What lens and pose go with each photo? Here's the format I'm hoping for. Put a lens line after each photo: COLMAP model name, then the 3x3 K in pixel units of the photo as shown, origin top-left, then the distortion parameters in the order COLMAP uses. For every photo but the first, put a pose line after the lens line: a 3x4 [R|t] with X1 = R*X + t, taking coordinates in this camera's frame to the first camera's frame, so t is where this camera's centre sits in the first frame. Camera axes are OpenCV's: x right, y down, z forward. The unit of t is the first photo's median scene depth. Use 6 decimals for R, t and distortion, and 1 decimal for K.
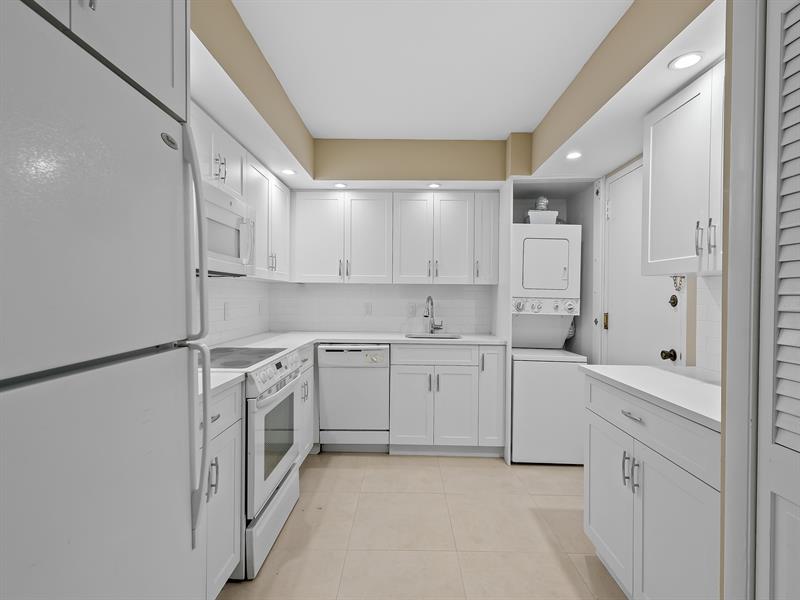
lens RADIAL K [[377.8, 0, 403.5], [0, 377.8, 298.3], [0, 0, 1]] dist [0.018080, -0.007678]
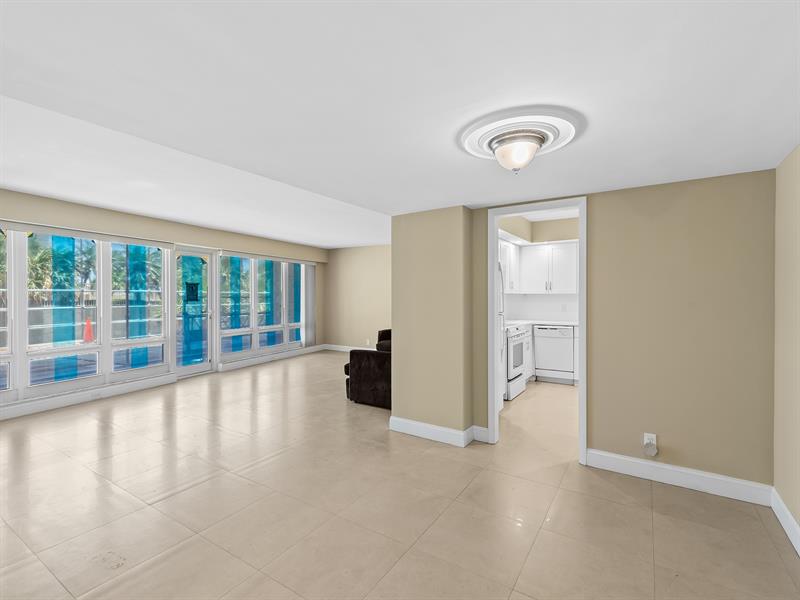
lens RADIAL K [[375.0, 0, 403.2], [0, 375.0, 299.4], [0, 0, 1]] dist [0.010671, -0.007452]
pose [[0.843246, -0.007103, -0.537481, 0.259398], [0.004008, 0.999968, -0.006927, -0.003207], [0.537513, 0.003687, 0.843247, -1.051752]]
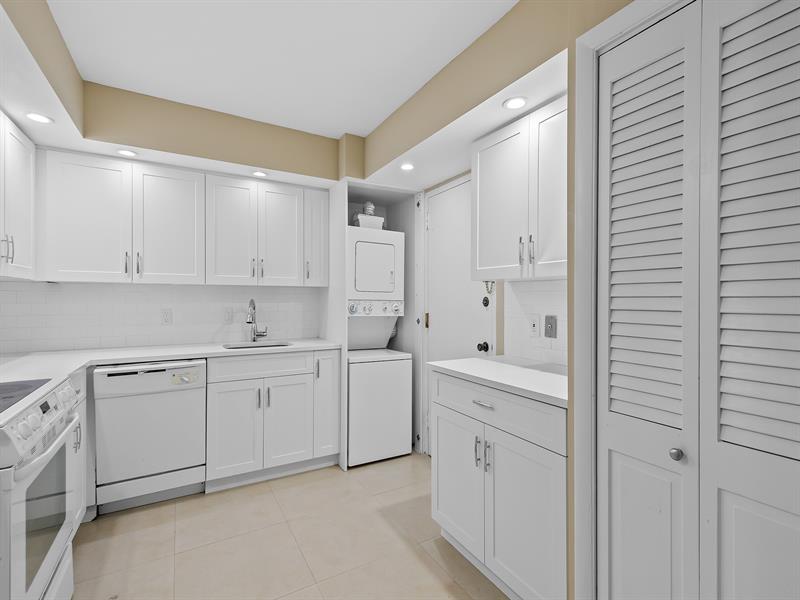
lens RADIAL K [[377.8, 0, 403.5], [0, 377.8, 298.3], [0, 0, 1]] dist [0.018080, -0.007678]
pose [[0.858430, -0.006447, 0.512890, -0.091160], [0.009448, 0.999950, -0.003245, -0.002147], [-0.512844, 0.007631, 0.858448, 0.076352]]
